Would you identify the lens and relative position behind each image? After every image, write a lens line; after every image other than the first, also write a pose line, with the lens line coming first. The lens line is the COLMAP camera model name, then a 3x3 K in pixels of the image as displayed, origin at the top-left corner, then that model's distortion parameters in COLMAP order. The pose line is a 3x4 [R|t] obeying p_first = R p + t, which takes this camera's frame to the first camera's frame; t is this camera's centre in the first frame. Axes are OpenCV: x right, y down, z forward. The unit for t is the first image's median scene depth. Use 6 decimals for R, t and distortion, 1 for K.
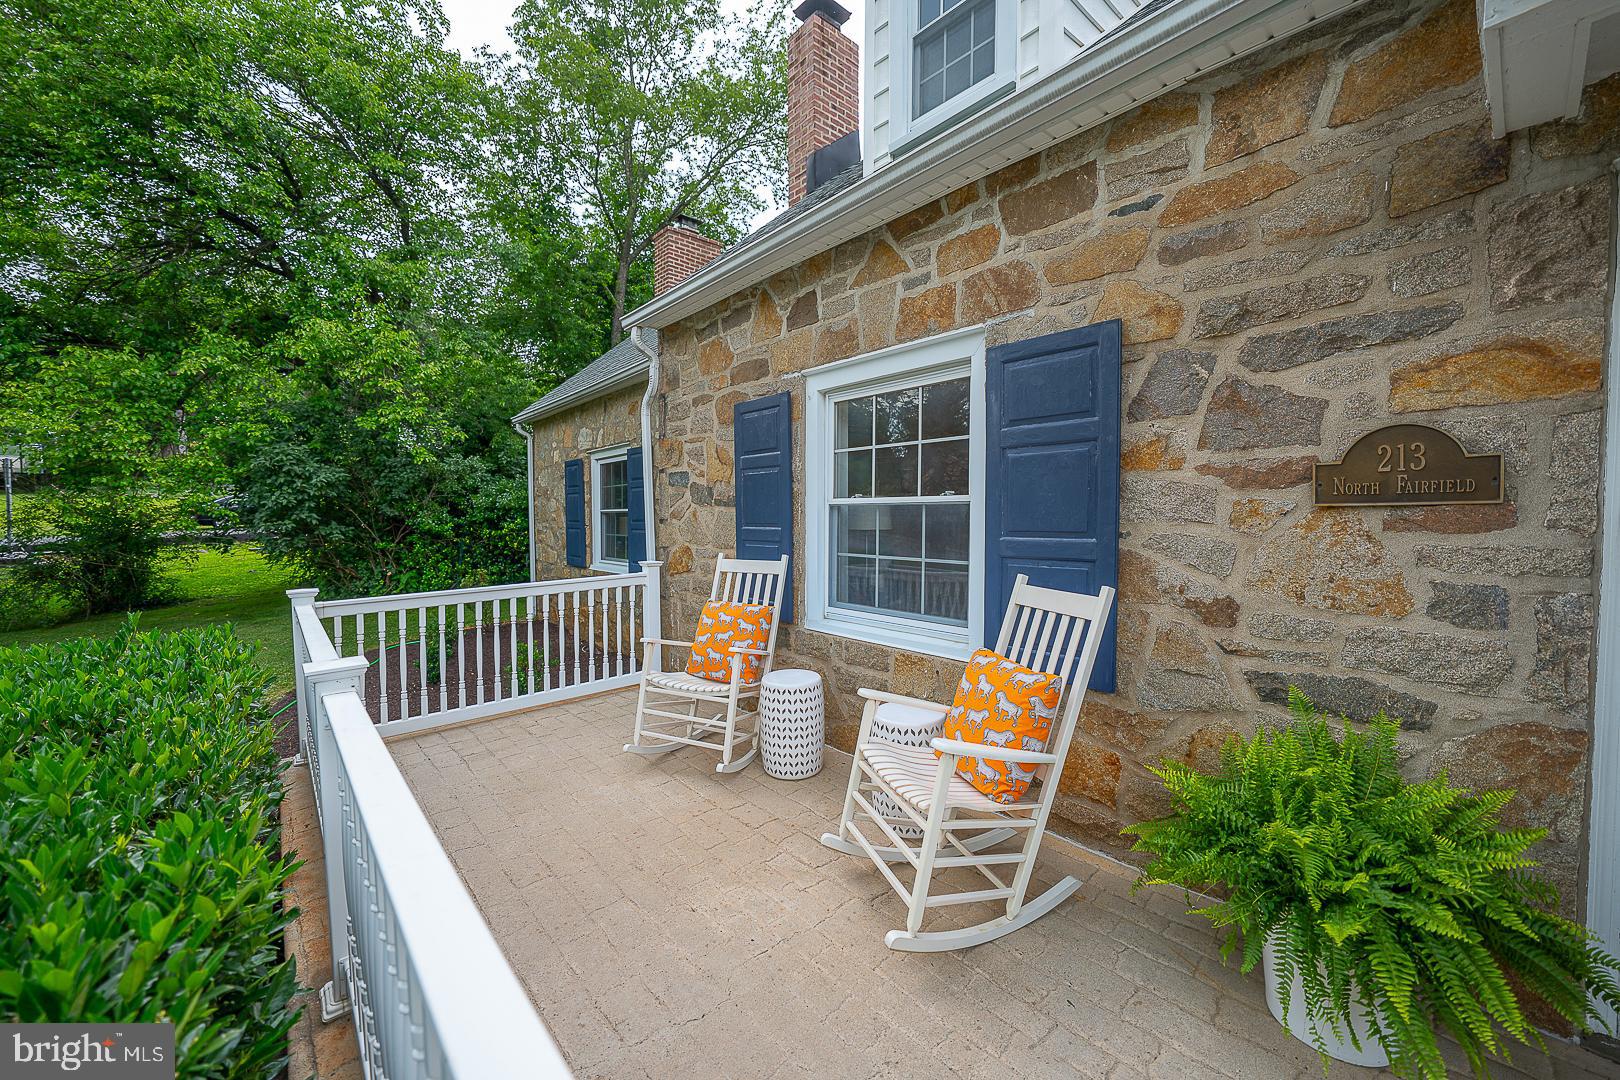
lens RADIAL K [[621.1, 0, 810.0], [0, 621.1, 540.0], [0, 0, 1]] dist [-0.000927, -0.000059]
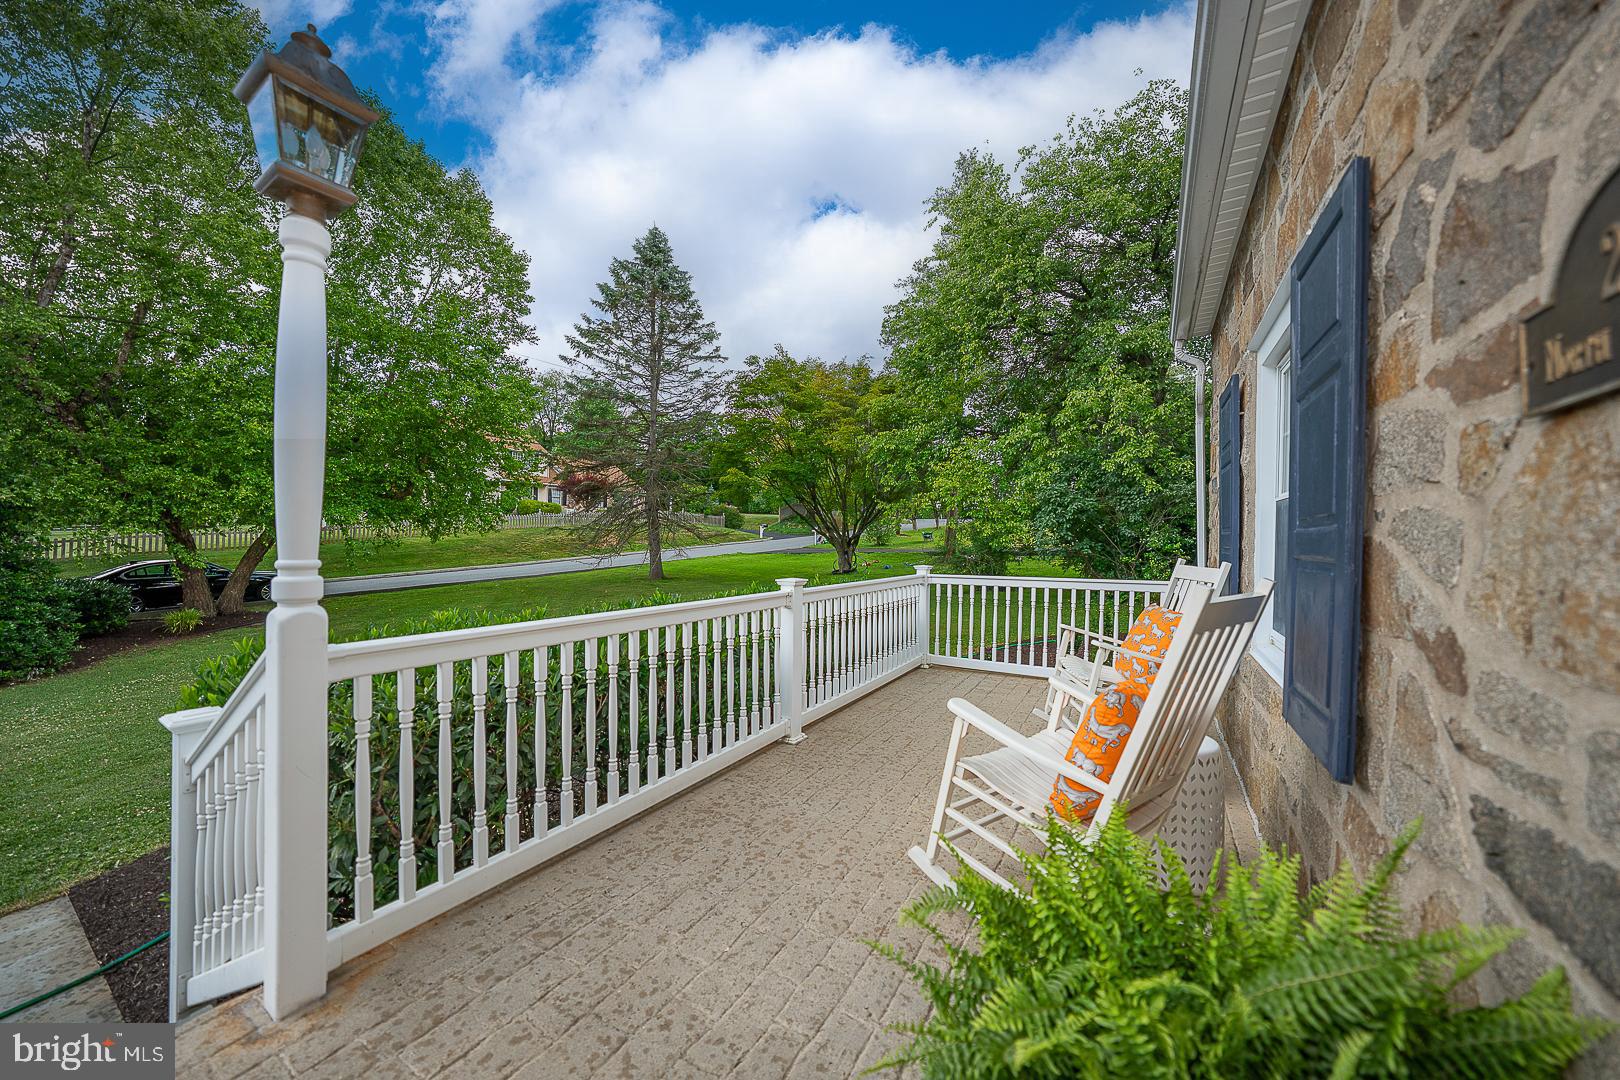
lens RADIAL K [[545.4, 0, 810.0], [0, 545.4, 540.0], [0, 0, 1]] dist [0.000159, 0.000015]
pose [[0.294670, -0.007569, -0.955569, 0.667401], [-0.032370, 0.999316, -0.017897, 0.032280], [0.955051, 0.036205, 0.294223, 0.279836]]
